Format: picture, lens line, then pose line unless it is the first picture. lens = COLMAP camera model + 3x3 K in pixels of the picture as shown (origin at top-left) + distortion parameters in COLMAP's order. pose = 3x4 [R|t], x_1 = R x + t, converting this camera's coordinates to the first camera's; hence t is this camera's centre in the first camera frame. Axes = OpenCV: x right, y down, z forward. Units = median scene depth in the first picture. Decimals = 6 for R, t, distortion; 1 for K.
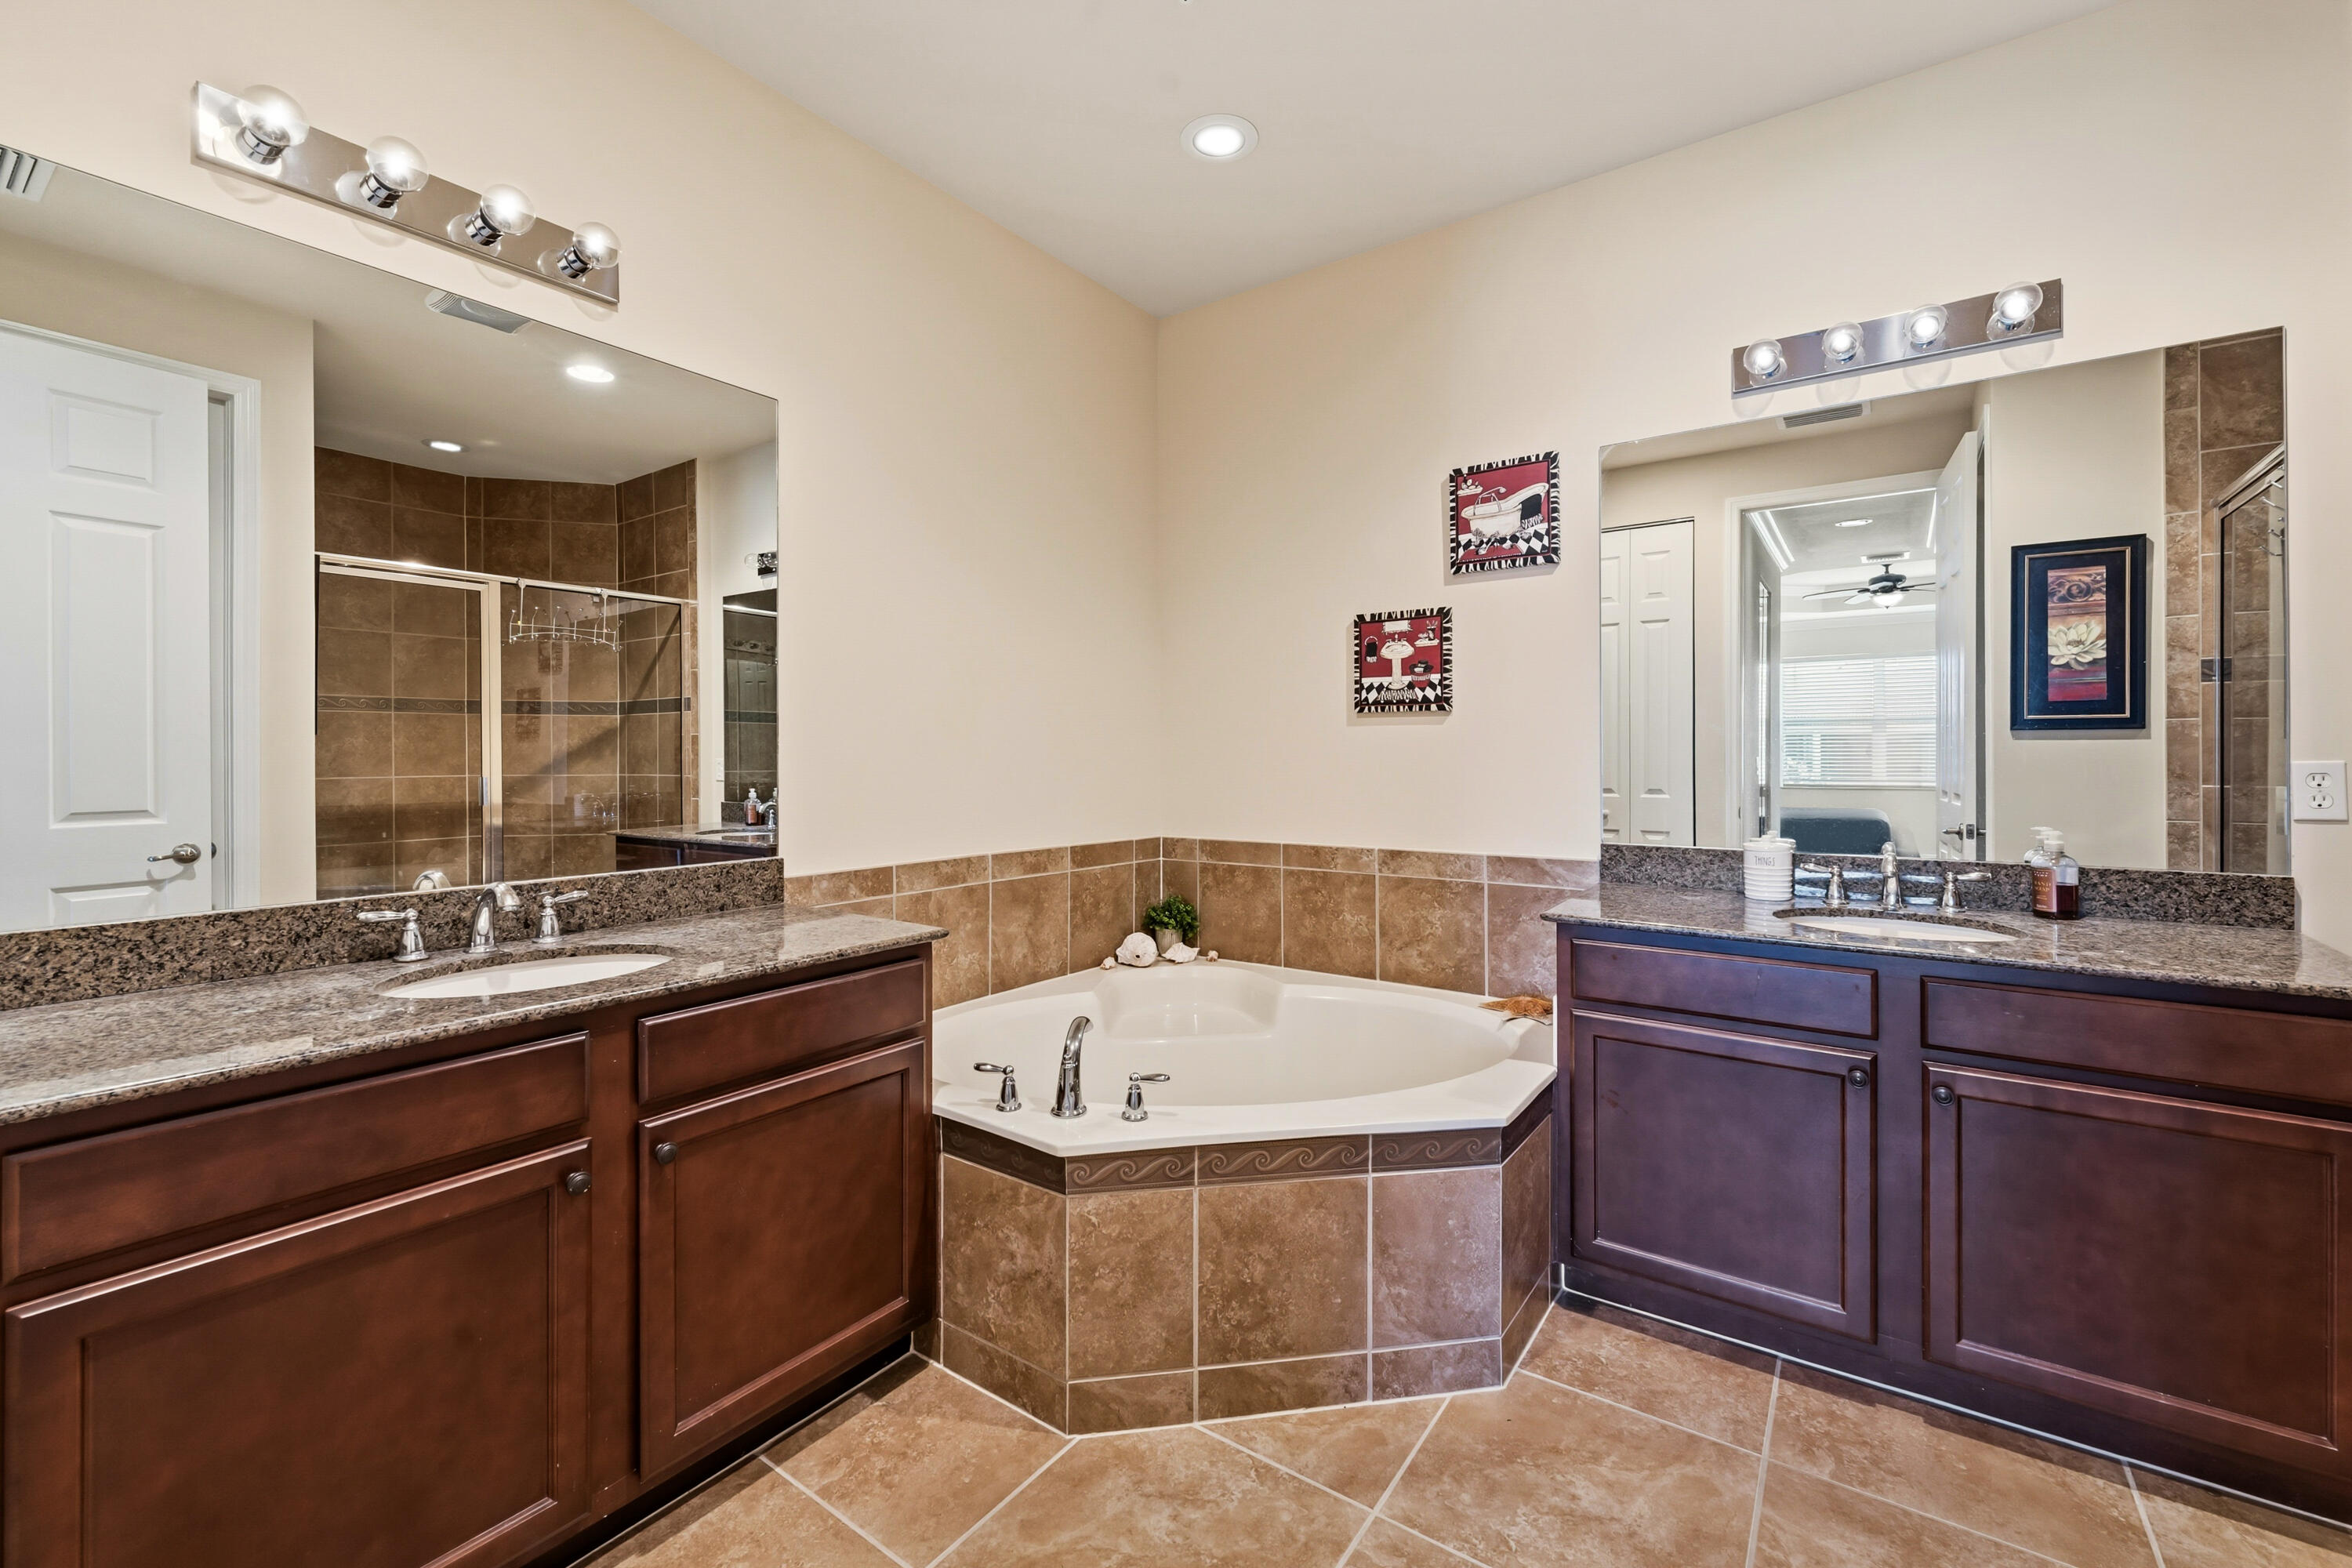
lens RADIAL K [[952.5, 0, 1183.5], [0, 952.5, 758.7], [0, 0, 1]] dist [-0.014466, -0.000098]
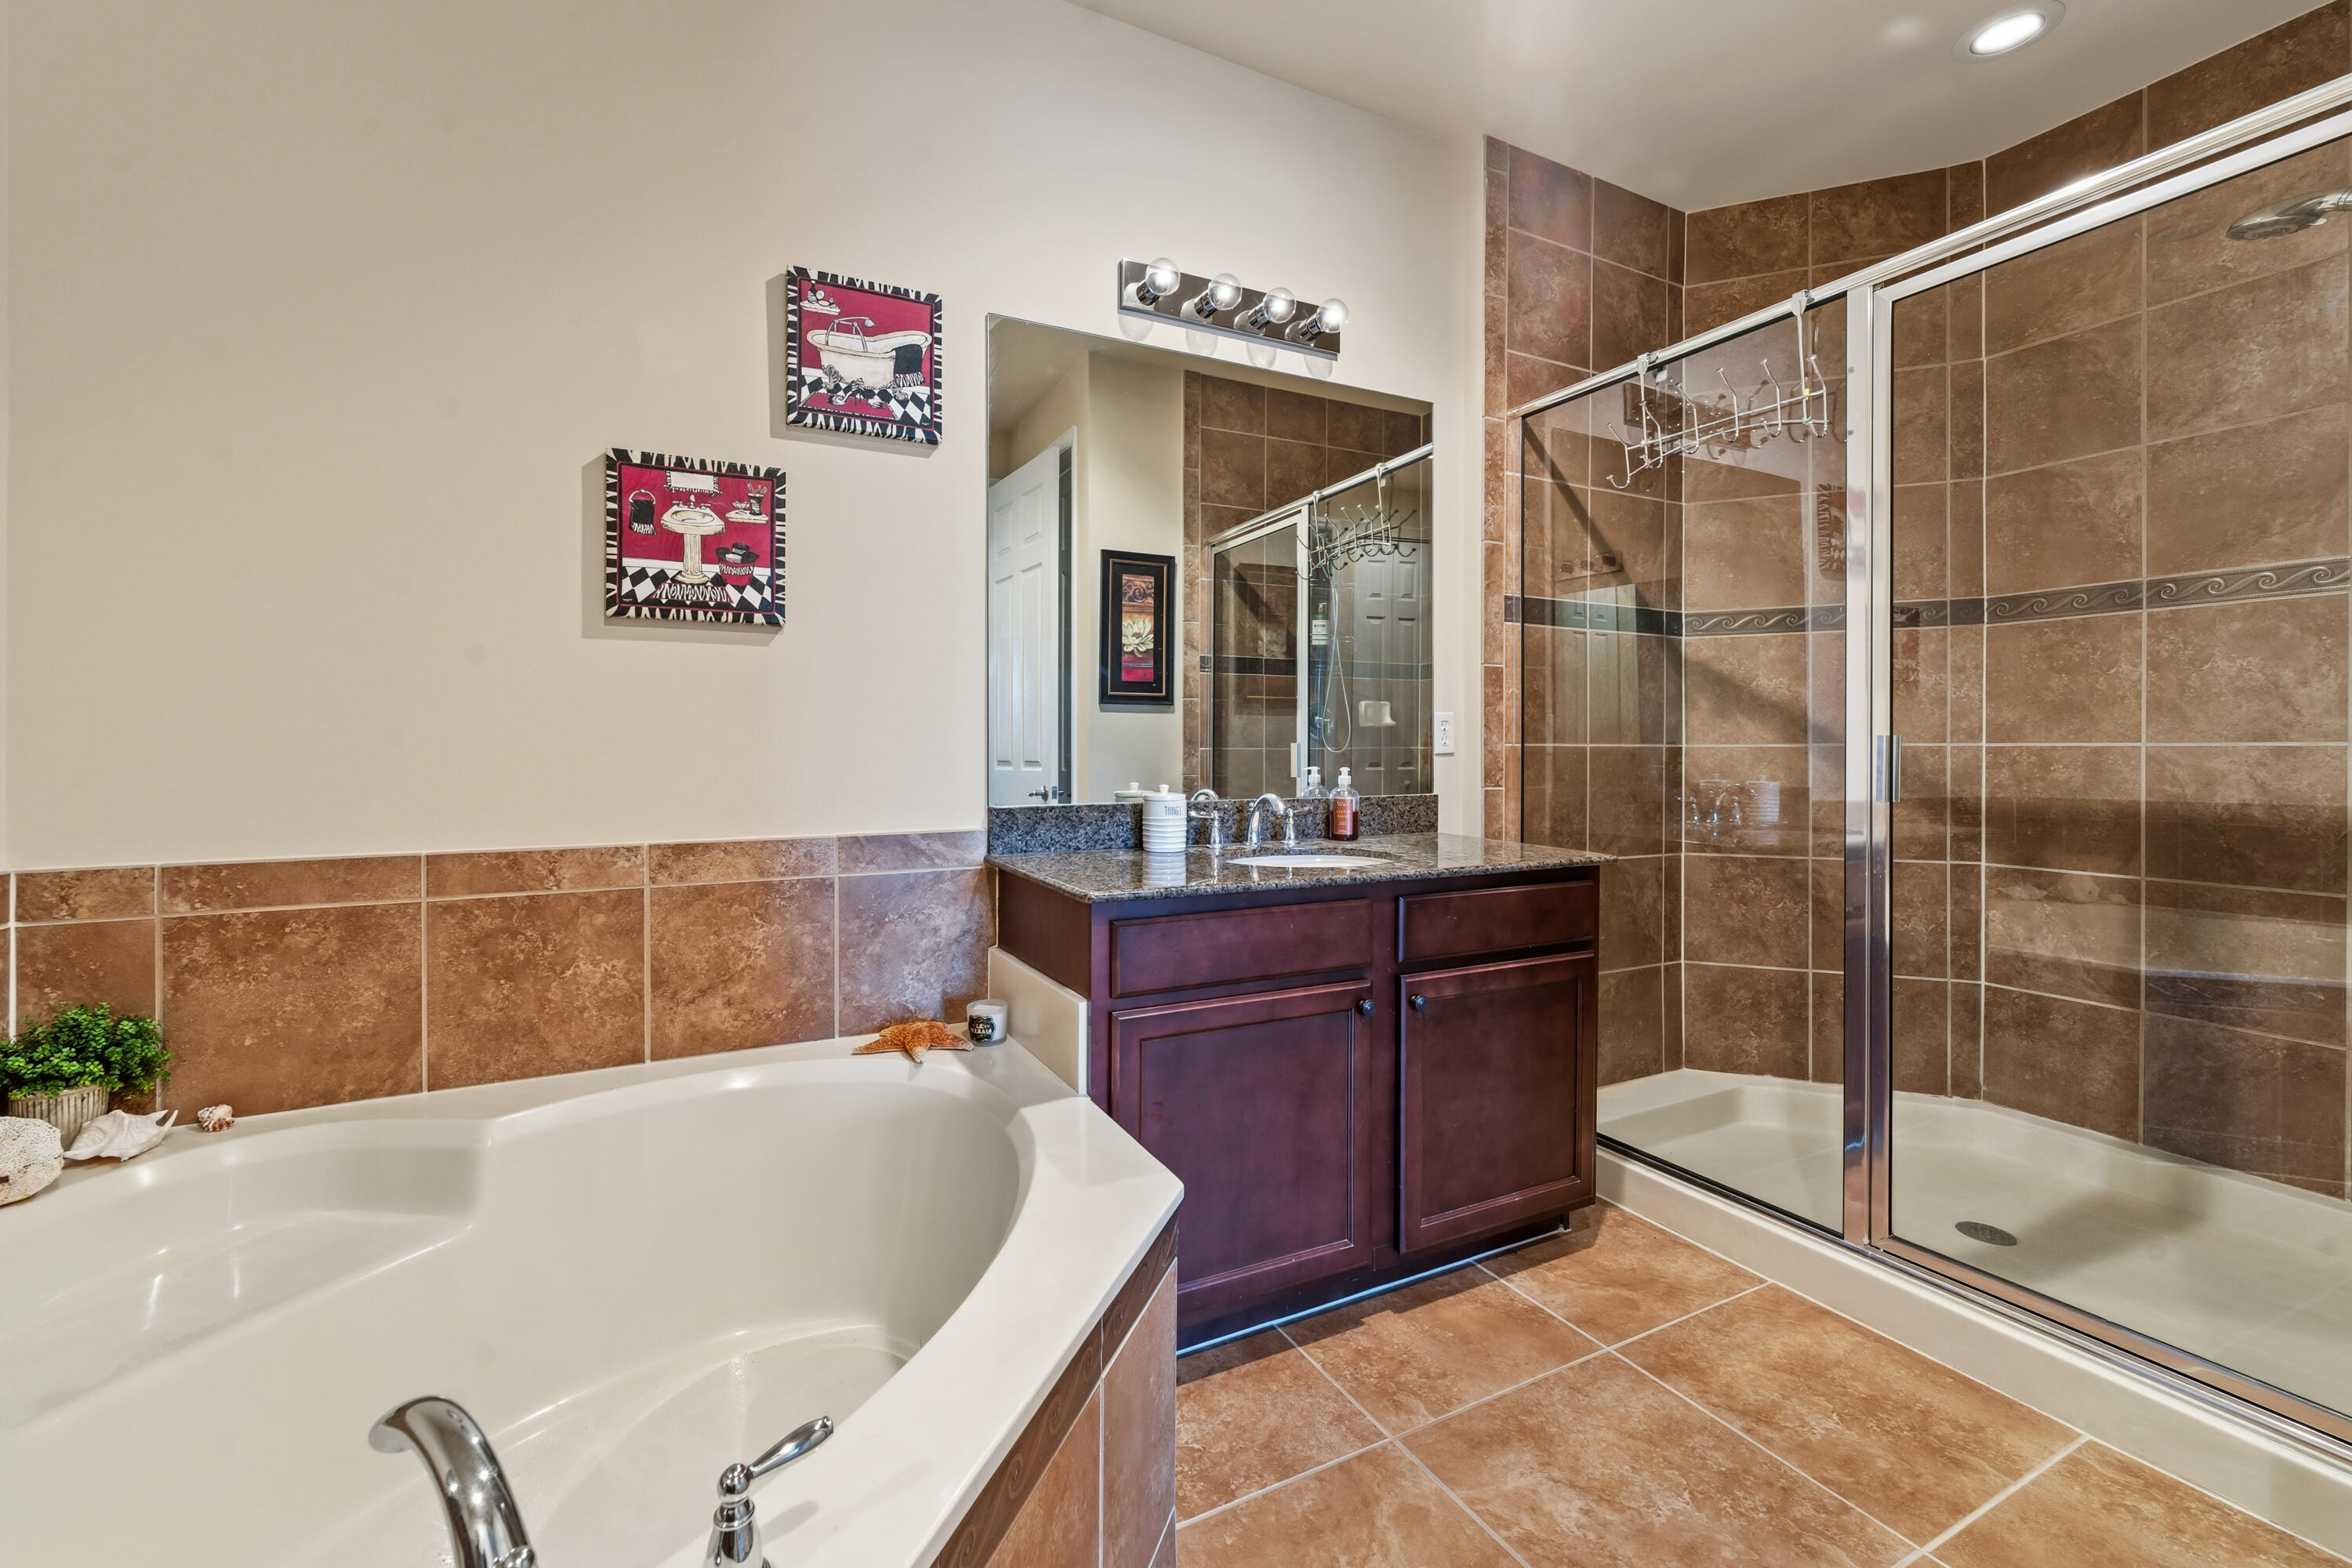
lens RADIAL K [[956.0, 0, 1163.8], [0, 956.0, 753.3], [0, 0, 1]] dist [-0.003566, -0.000452]
pose [[0.469025, -0.002449, 0.883182, -0.181518], [0.004609, 0.999989, 0.000325, 0.038861], [-0.883173, 0.003918, 0.469031, 0.435209]]
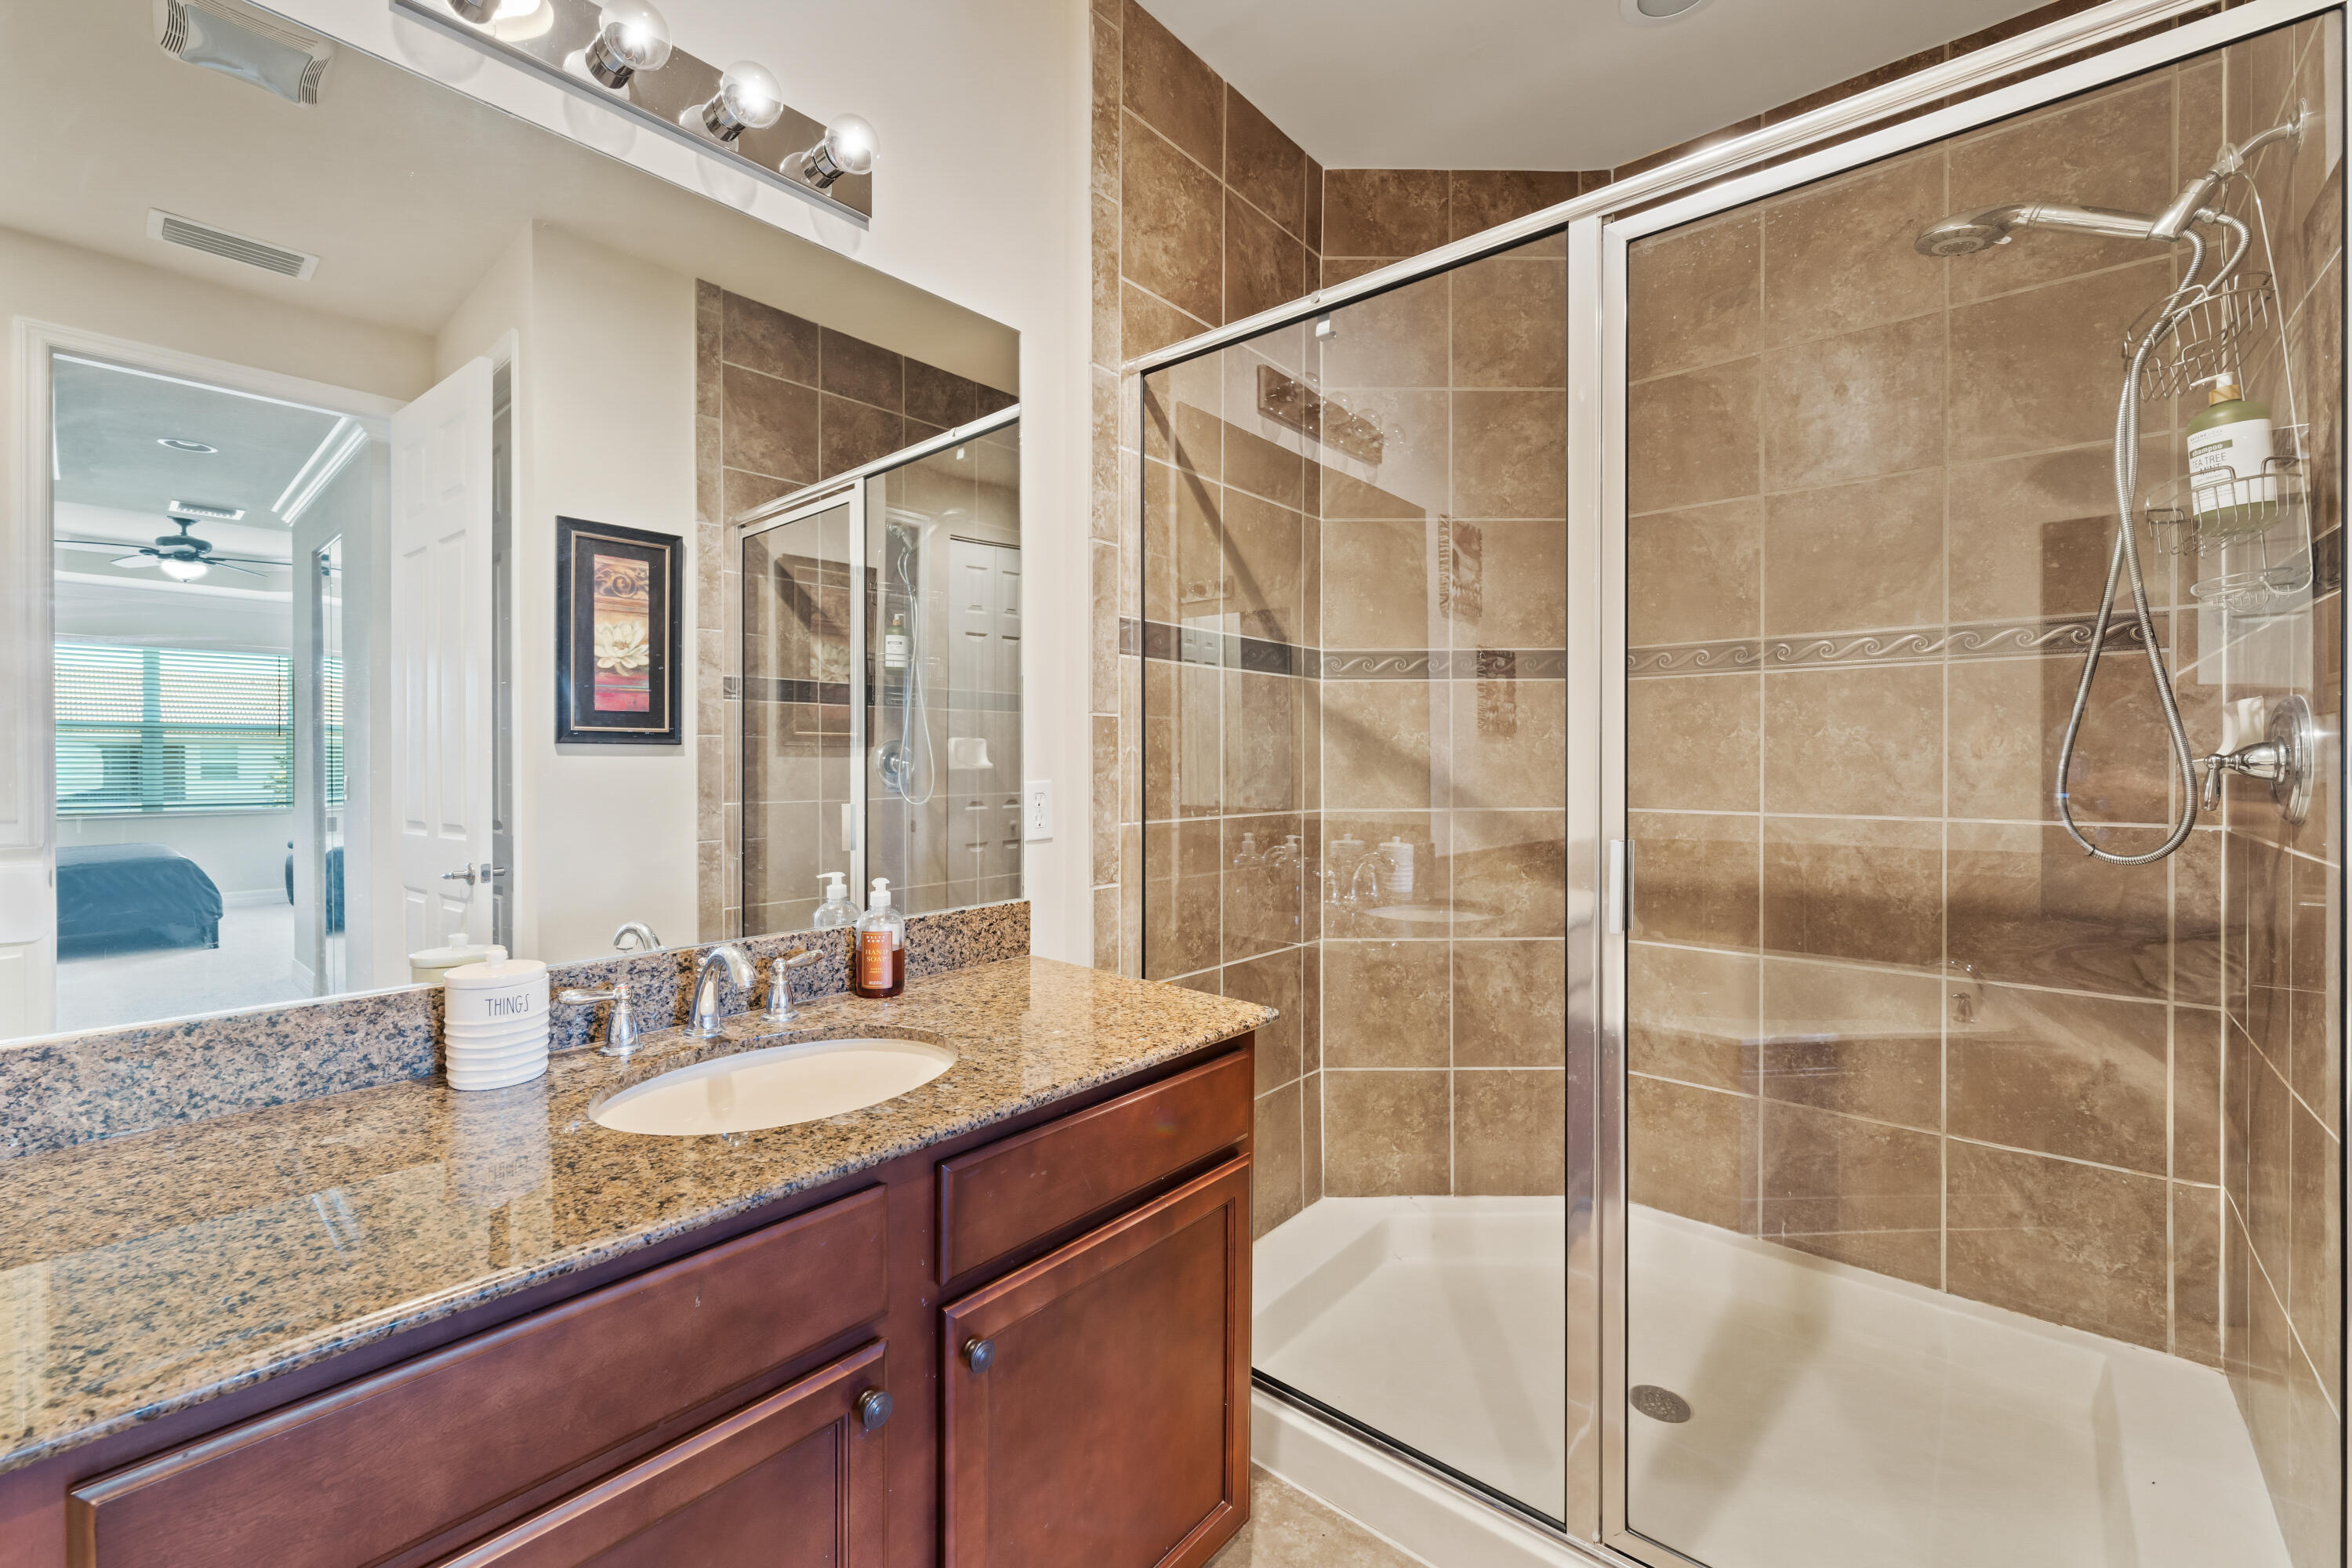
lens RADIAL K [[965.6, 0, 1165.8], [0, 965.6, 774.6], [0, 0, 1]] dist [0.000260, -0.000164]
pose [[0.093447, -0.010326, 0.995571, 0.121763], [0.007497, 0.999925, 0.009668, -0.008961], [-0.995596, 0.006560, 0.093518, 0.482456]]
